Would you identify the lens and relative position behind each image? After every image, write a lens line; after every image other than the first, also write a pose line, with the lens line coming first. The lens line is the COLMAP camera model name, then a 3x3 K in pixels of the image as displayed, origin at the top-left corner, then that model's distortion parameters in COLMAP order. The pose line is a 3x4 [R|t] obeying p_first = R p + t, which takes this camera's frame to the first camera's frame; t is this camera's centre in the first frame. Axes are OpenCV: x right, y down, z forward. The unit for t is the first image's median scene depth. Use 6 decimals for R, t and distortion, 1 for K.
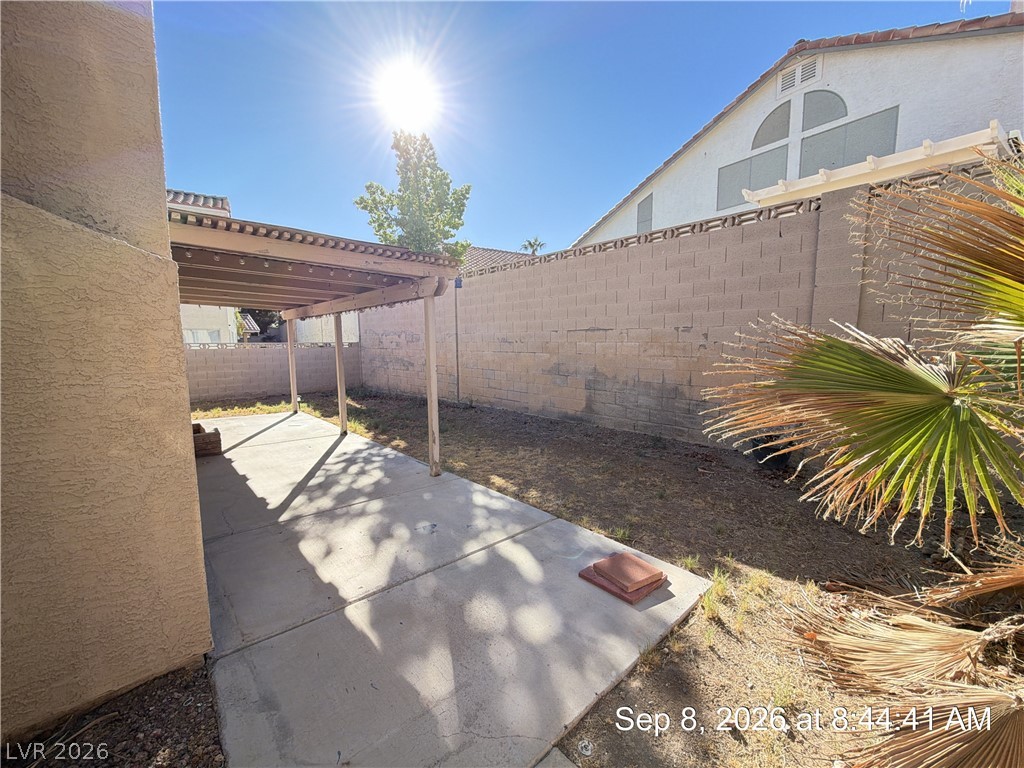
lens RADIAL K [[406.5, 0, 512.9], [0, 406.5, 386.8], [0, 0, 1]] dist [-0.000313, -0.000024]
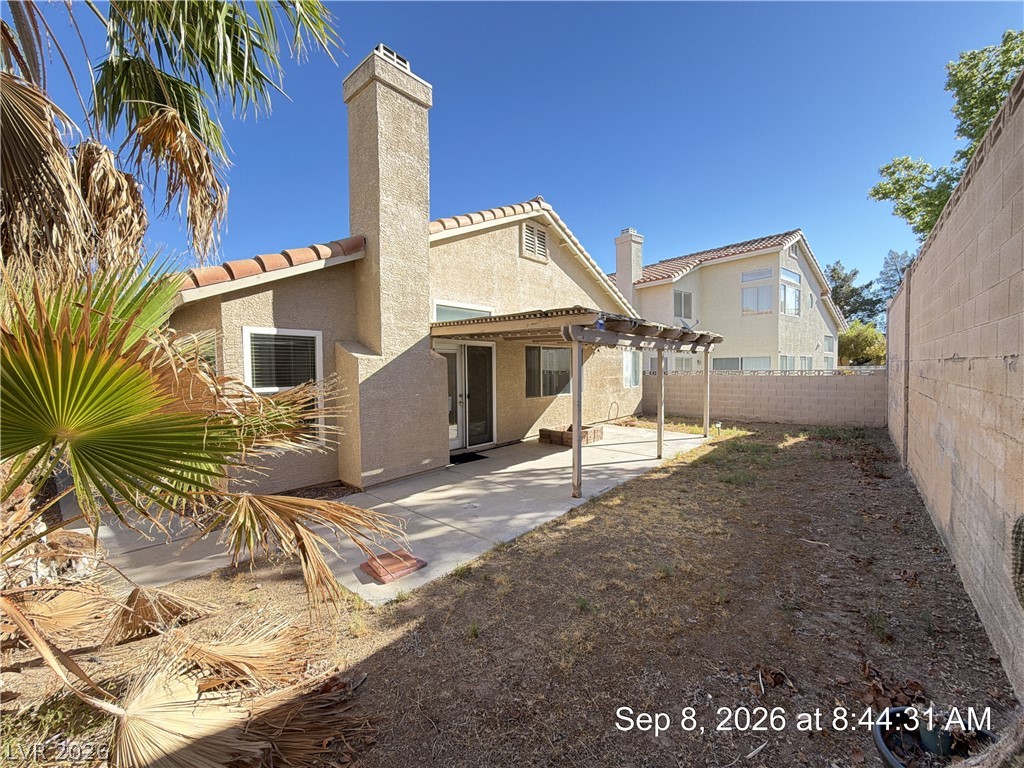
lens RADIAL K [[406.5, 0, 513.0], [0, 406.5, 381.7], [0, 0, 1]] dist [-0.000313, -0.000024]
pose [[0.111351, 0.031563, -0.993280, 1.197282], [-0.093235, 0.995419, 0.021179, -0.145650], [0.989398, 0.090250, 0.113784, 0.880044]]
